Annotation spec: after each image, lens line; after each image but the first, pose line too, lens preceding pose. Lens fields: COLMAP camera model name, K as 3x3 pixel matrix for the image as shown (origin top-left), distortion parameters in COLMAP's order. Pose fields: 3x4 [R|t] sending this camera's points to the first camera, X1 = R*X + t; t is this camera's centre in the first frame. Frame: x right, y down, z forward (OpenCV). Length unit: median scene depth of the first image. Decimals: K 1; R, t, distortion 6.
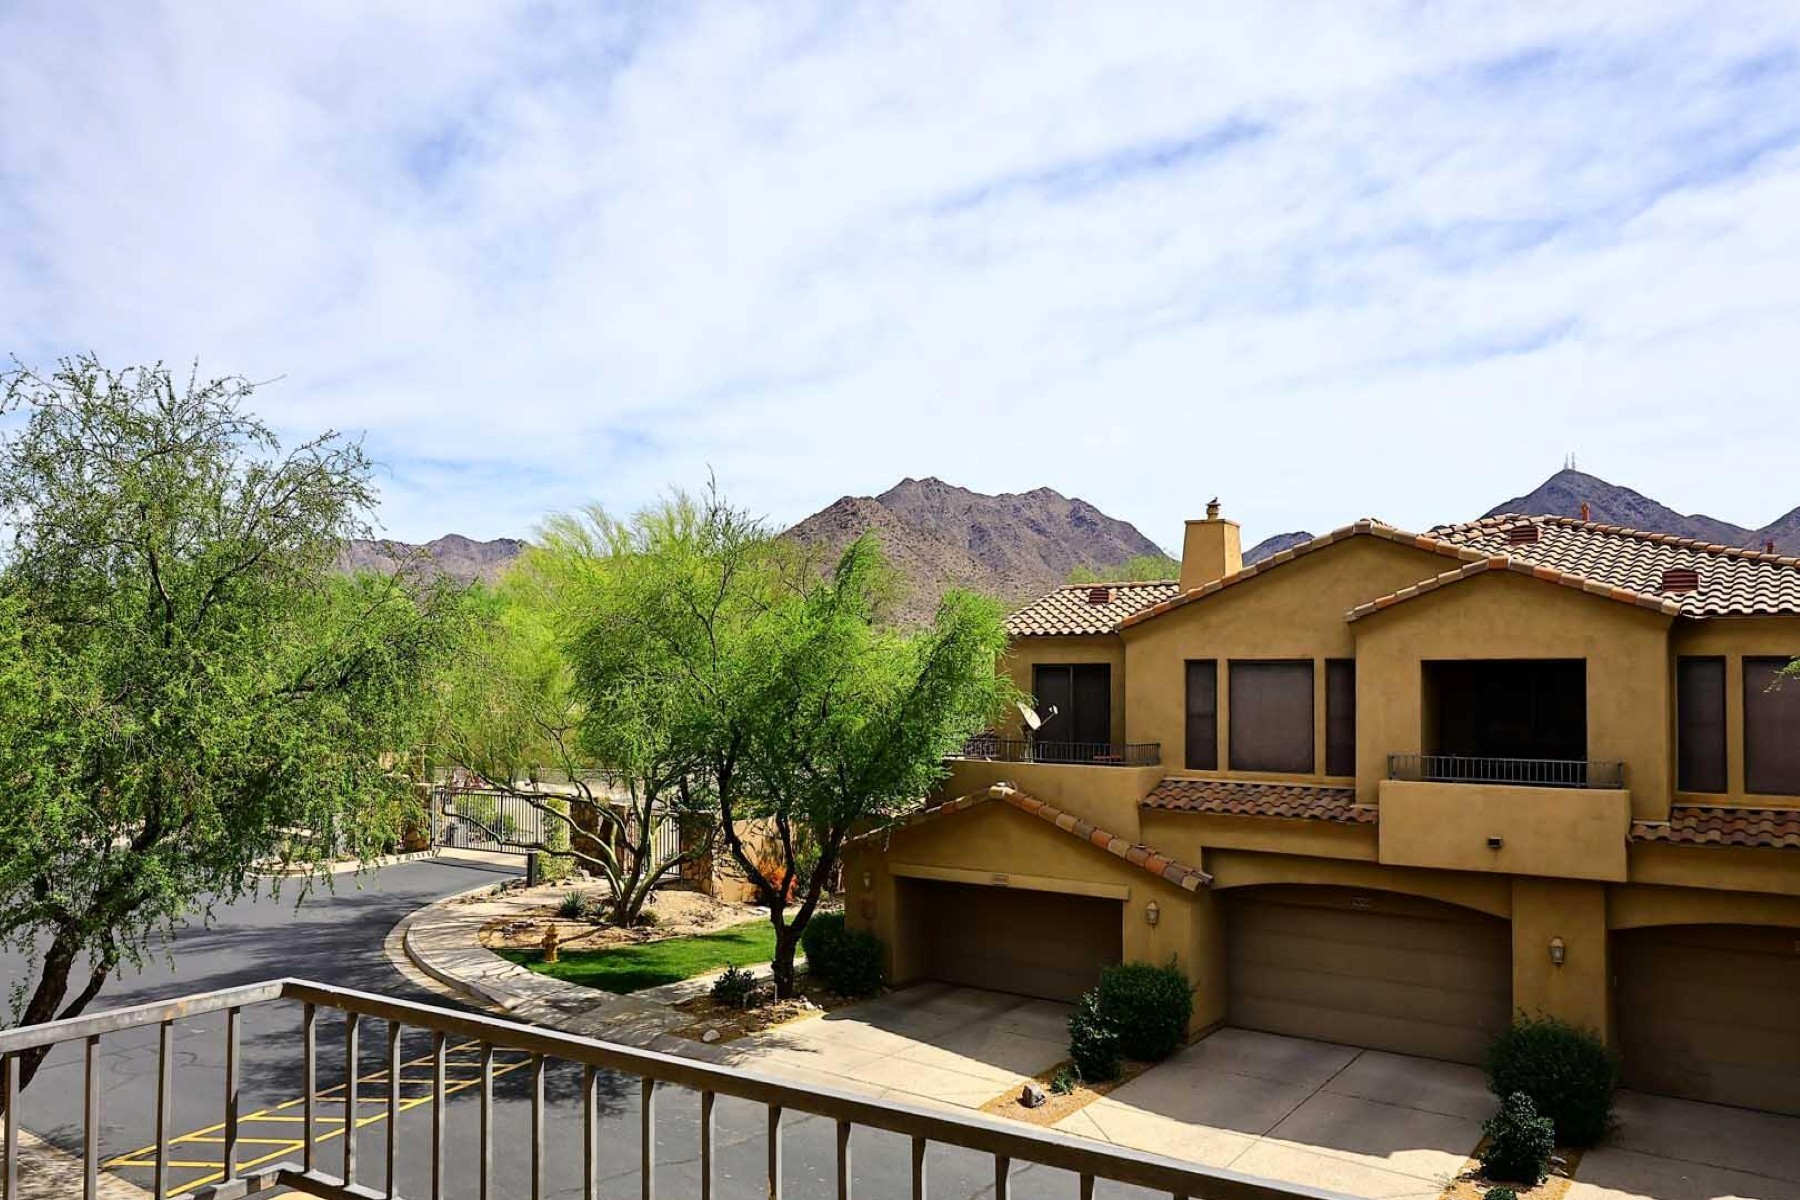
lens RADIAL K [[1366.8, 0, 900.0], [0, 1366.8, 600.0], [0, 0, 1]] dist [0.008085, 0.003486]
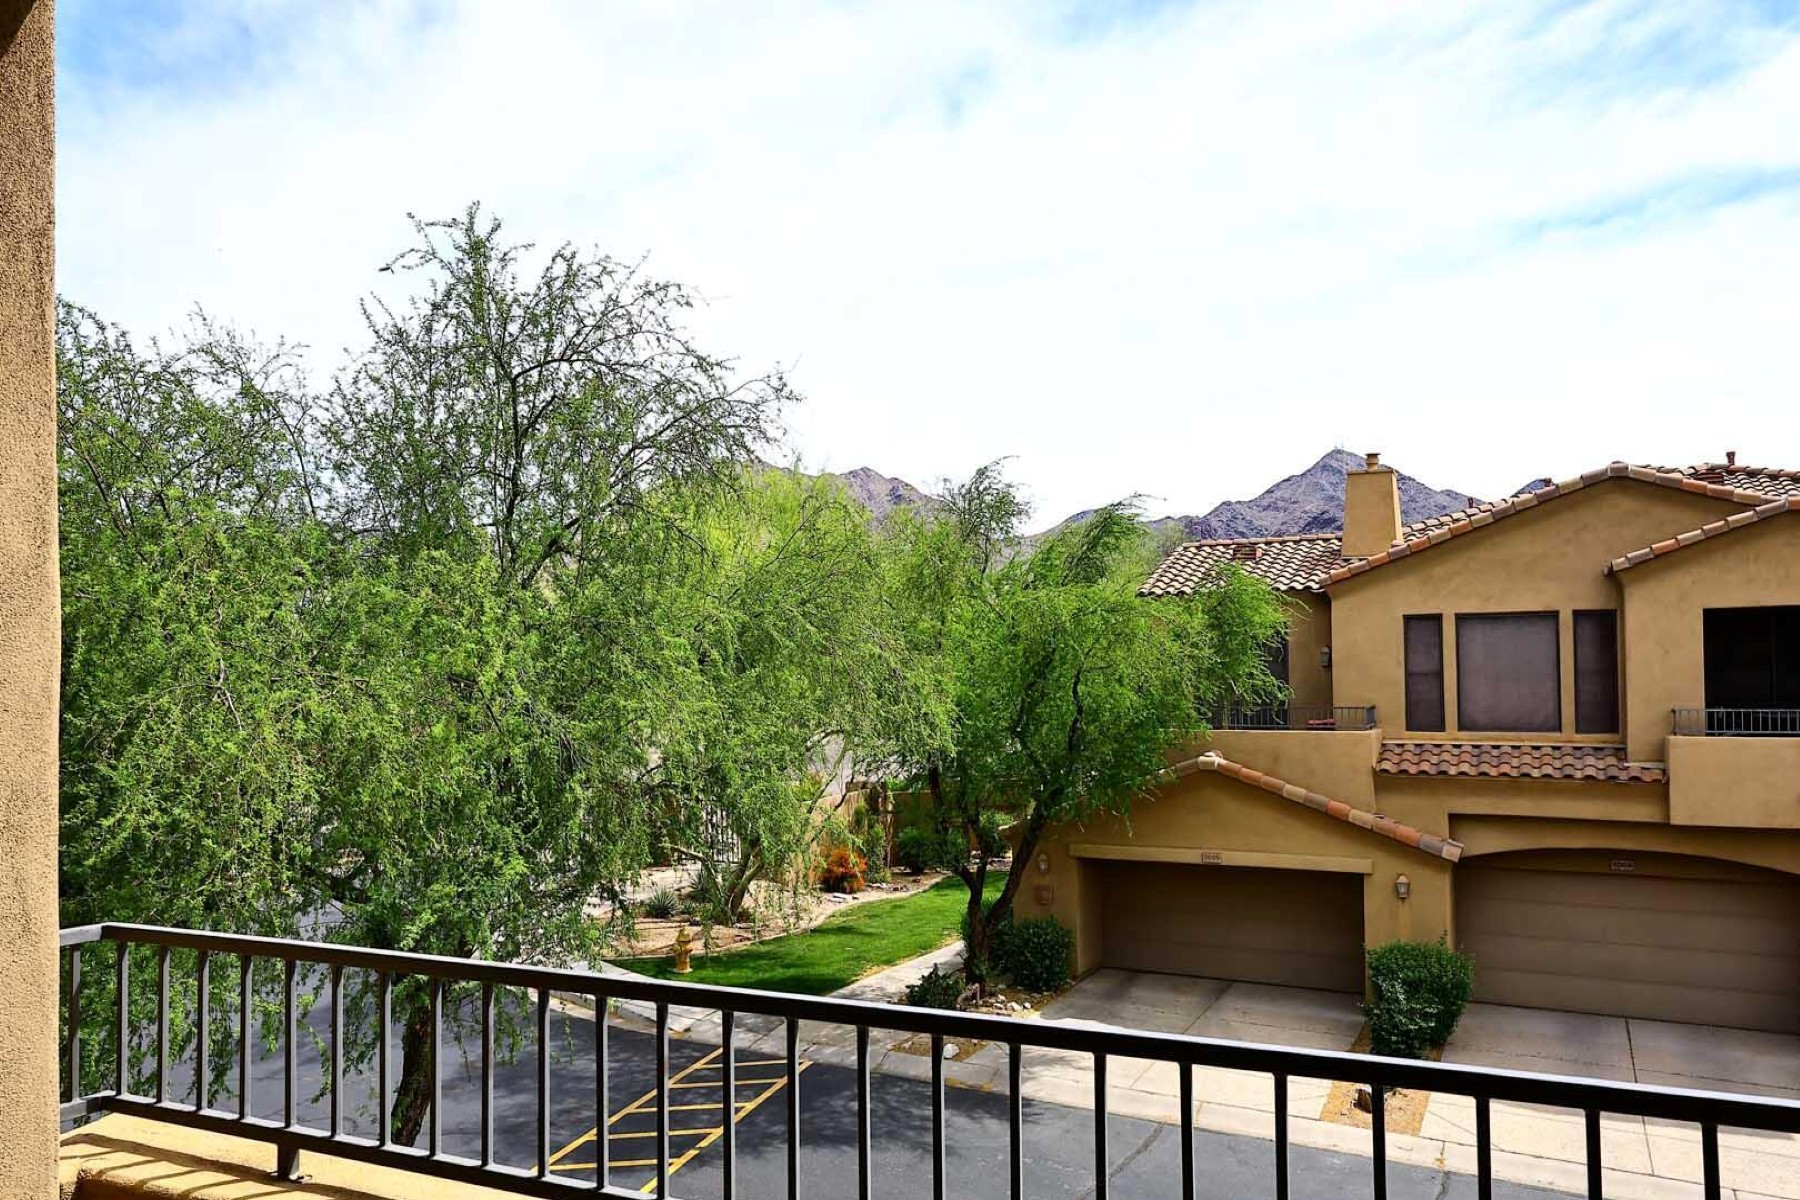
lens RADIAL K [[1306.5, 0, 900.0], [0, 1306.5, 600.0], [0, 0, 1]] dist [-0.001928, 0.001112]
pose [[0.989840, -0.017236, 0.141136, -0.271531], [0.014654, 0.999706, 0.019308, 0.011398], [-0.141427, -0.017043, 0.989802, 0.168671]]
